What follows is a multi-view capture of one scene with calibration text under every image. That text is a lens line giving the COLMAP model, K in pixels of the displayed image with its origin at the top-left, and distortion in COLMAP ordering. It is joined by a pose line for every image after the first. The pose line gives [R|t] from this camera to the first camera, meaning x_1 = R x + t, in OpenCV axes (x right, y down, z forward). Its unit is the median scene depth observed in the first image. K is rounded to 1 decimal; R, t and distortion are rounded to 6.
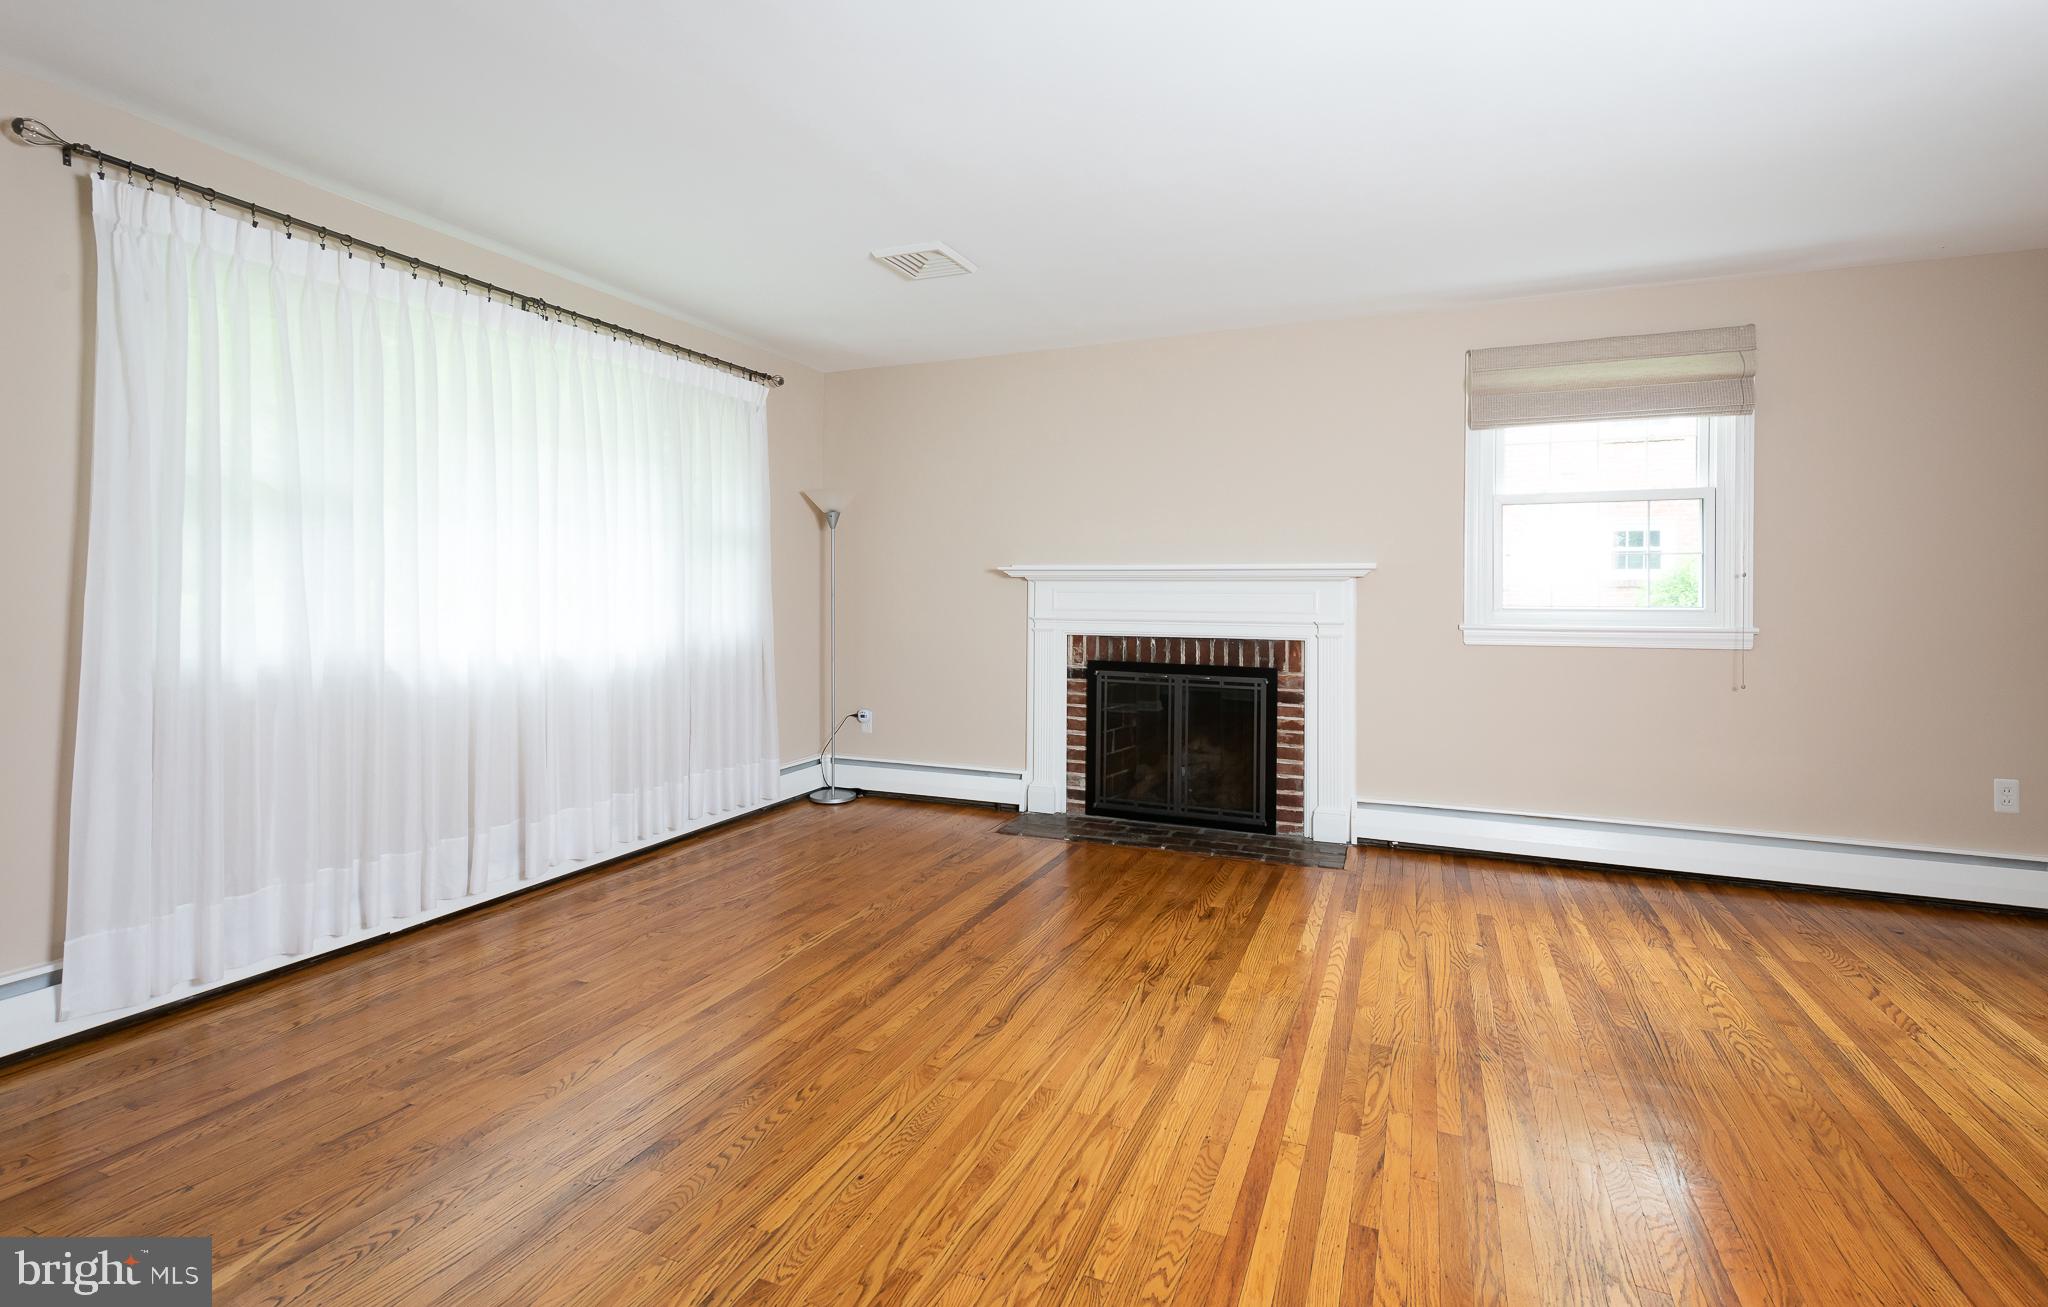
lens RADIAL K [[915.7, 0, 1001.7], [0, 915.7, 593.1], [0, 0, 1]] dist [0.031529, -0.012540]
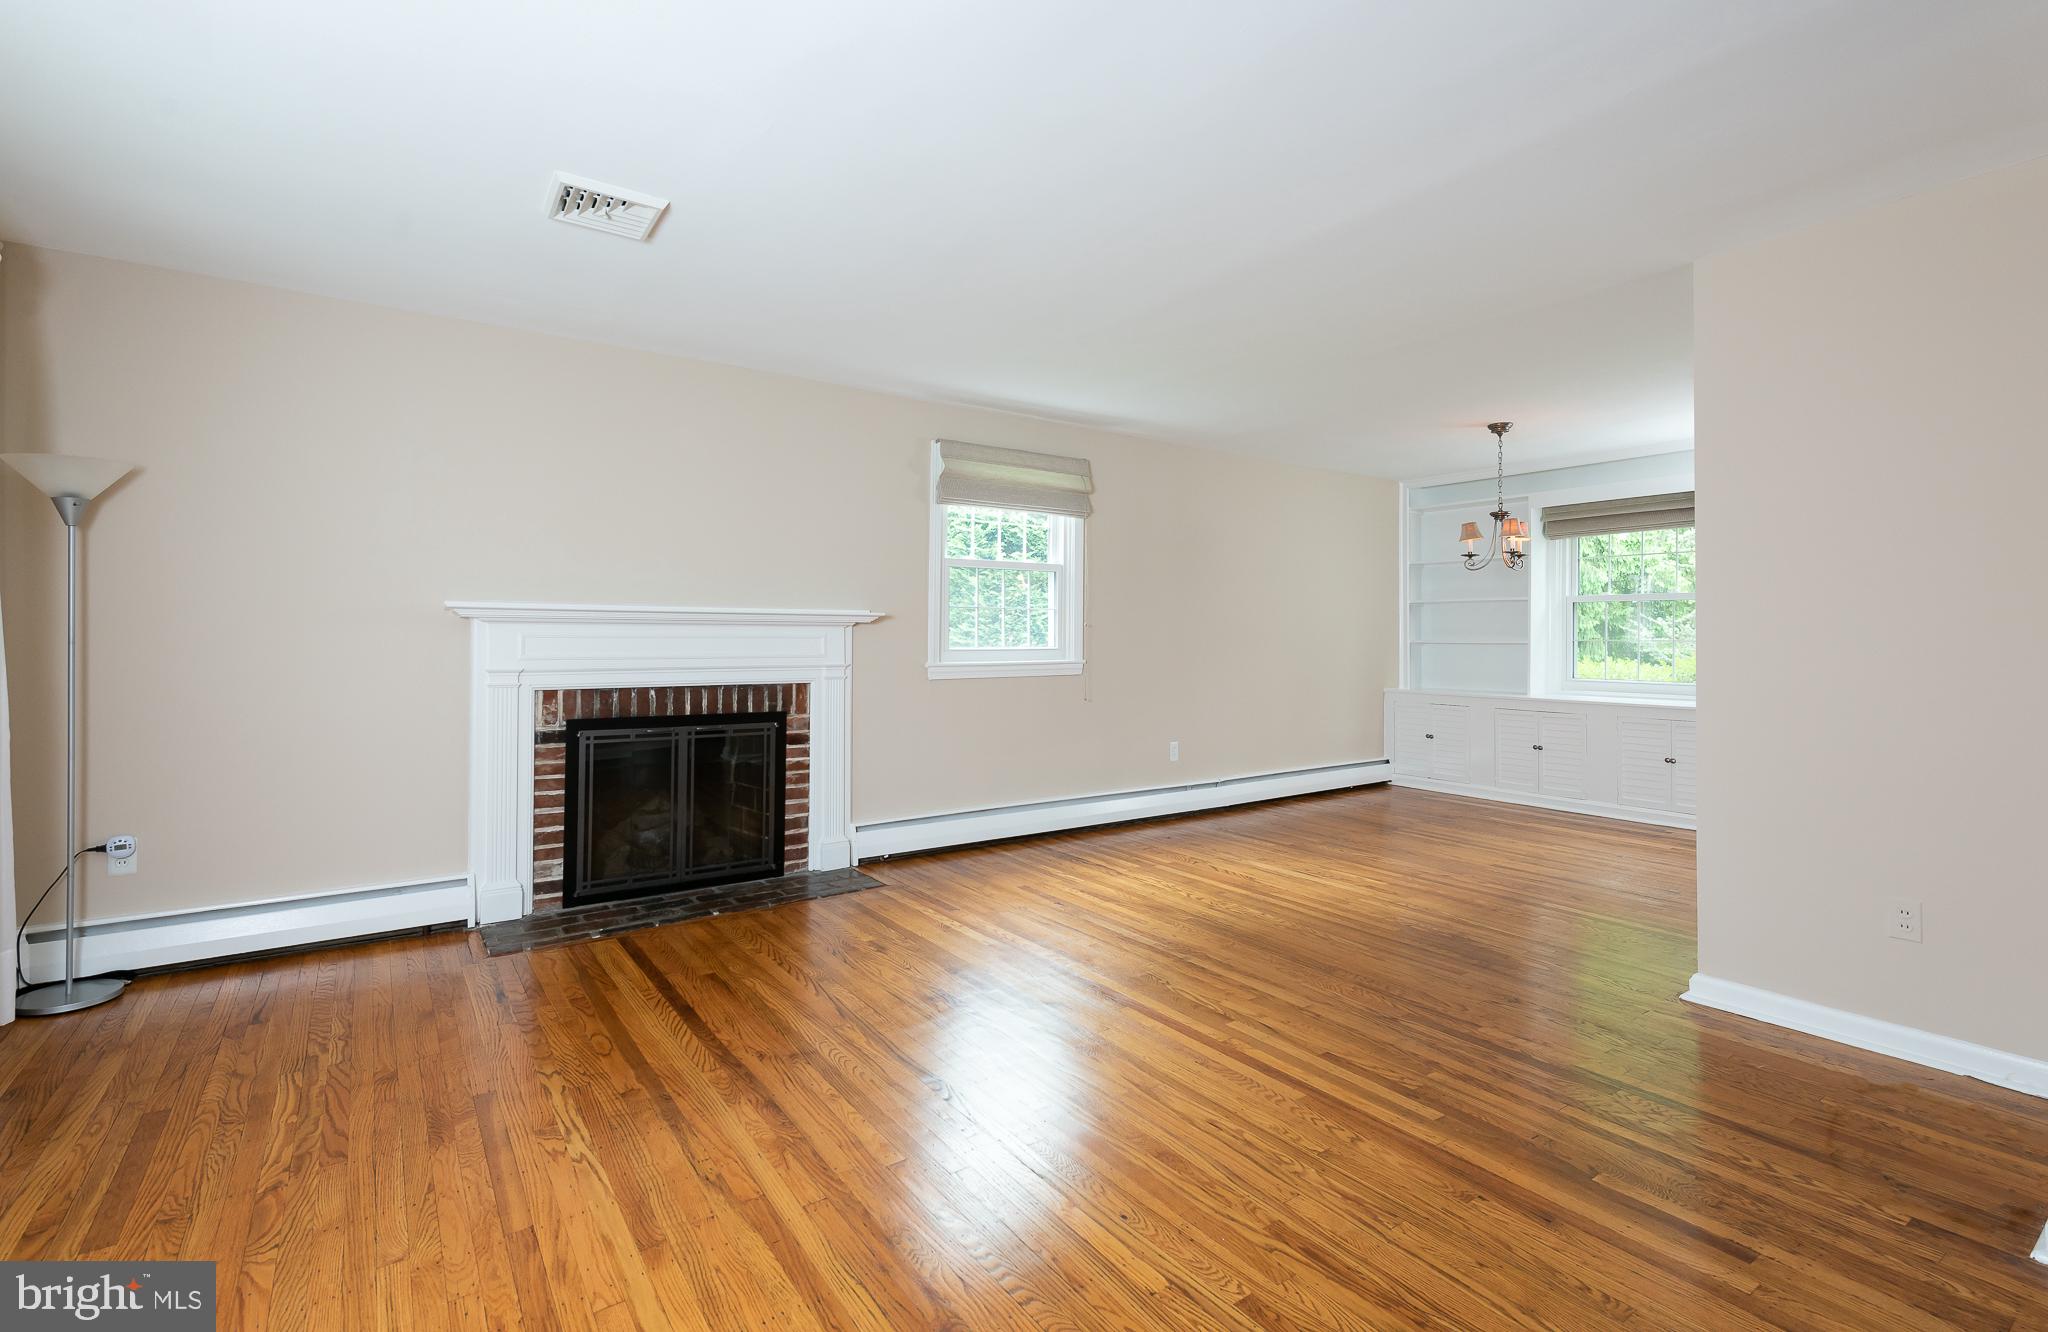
lens RADIAL K [[934.4, 0, 1035.3], [0, 934.4, 628.8], [0, 0, 1]] dist [0.014073, -0.008813]
pose [[0.527784, 0.006296, 0.849355, -0.528751], [0.003205, 0.999951, -0.009404, 0.001592], [-0.849372, 0.007685, 0.527738, 0.266949]]
